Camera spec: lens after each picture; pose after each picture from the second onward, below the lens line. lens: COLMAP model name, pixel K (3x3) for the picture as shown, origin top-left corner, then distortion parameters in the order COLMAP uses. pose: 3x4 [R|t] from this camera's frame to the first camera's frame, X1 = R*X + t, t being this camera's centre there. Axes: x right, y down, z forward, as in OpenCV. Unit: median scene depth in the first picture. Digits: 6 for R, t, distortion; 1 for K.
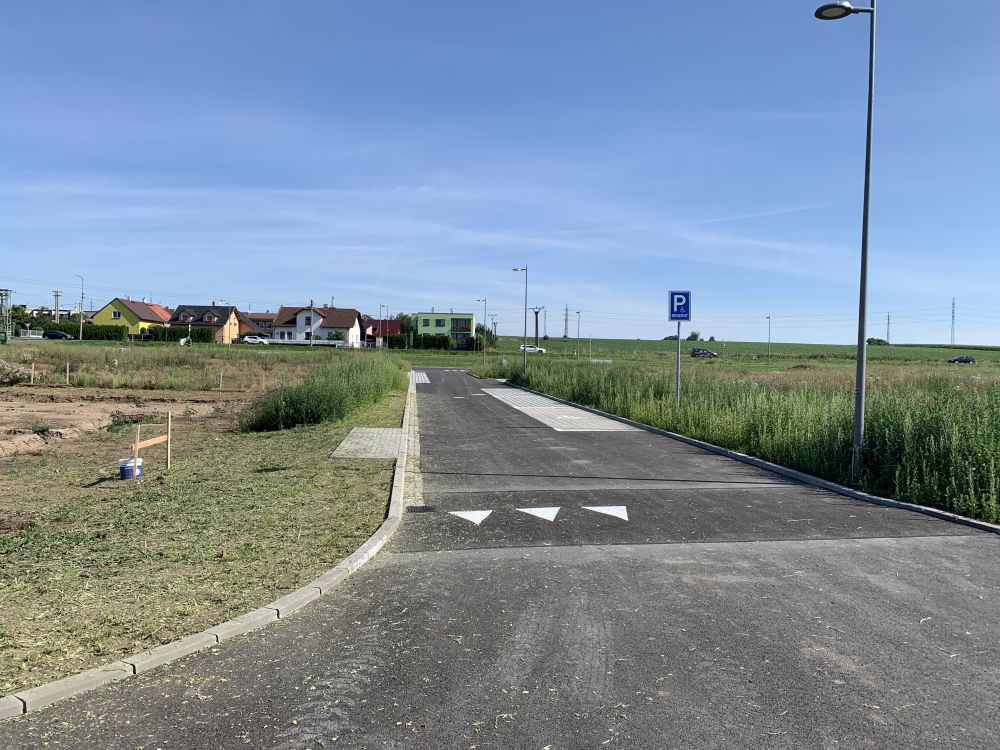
lens RADIAL K [[717.2, 0, 500.0], [0, 717.2, 375.0], [0, 0, 1]] dist [0.007266, 0.000845]
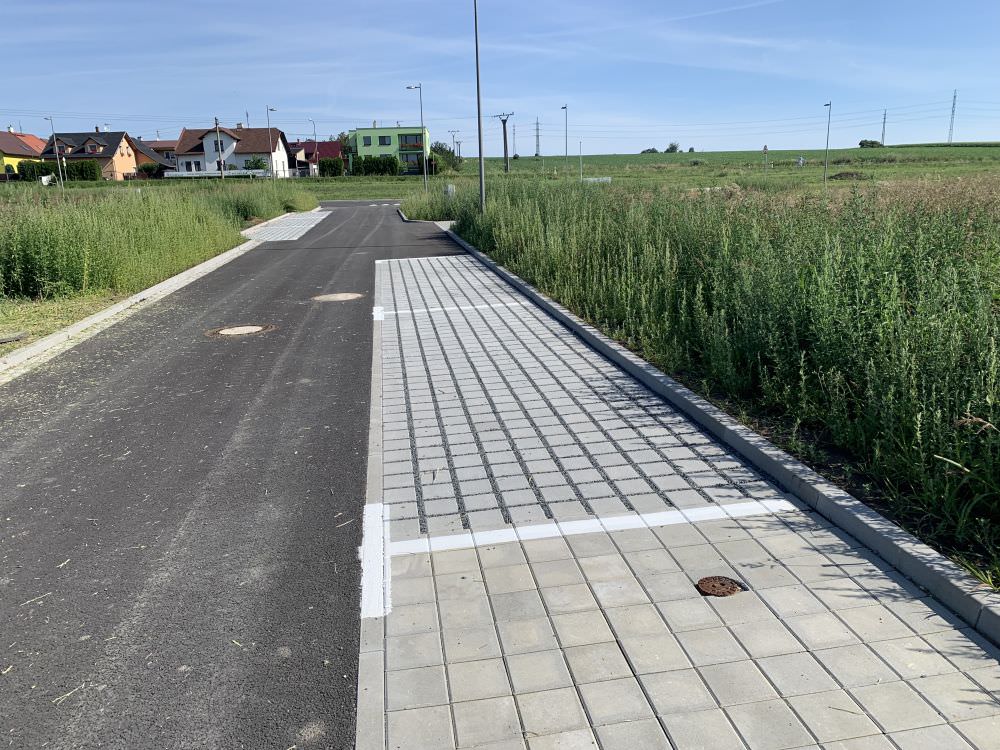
lens RADIAL K [[717.2, 0, 500.0], [0, 717.2, 375.0], [0, 0, 1]] dist [0.007266, 0.000845]
pose [[0.997953, -0.057492, 0.028019, 0.007506], [0.049216, 0.970105, 0.237644, -0.003009], [-0.040844, -0.235779, 0.970948, 0.152764]]
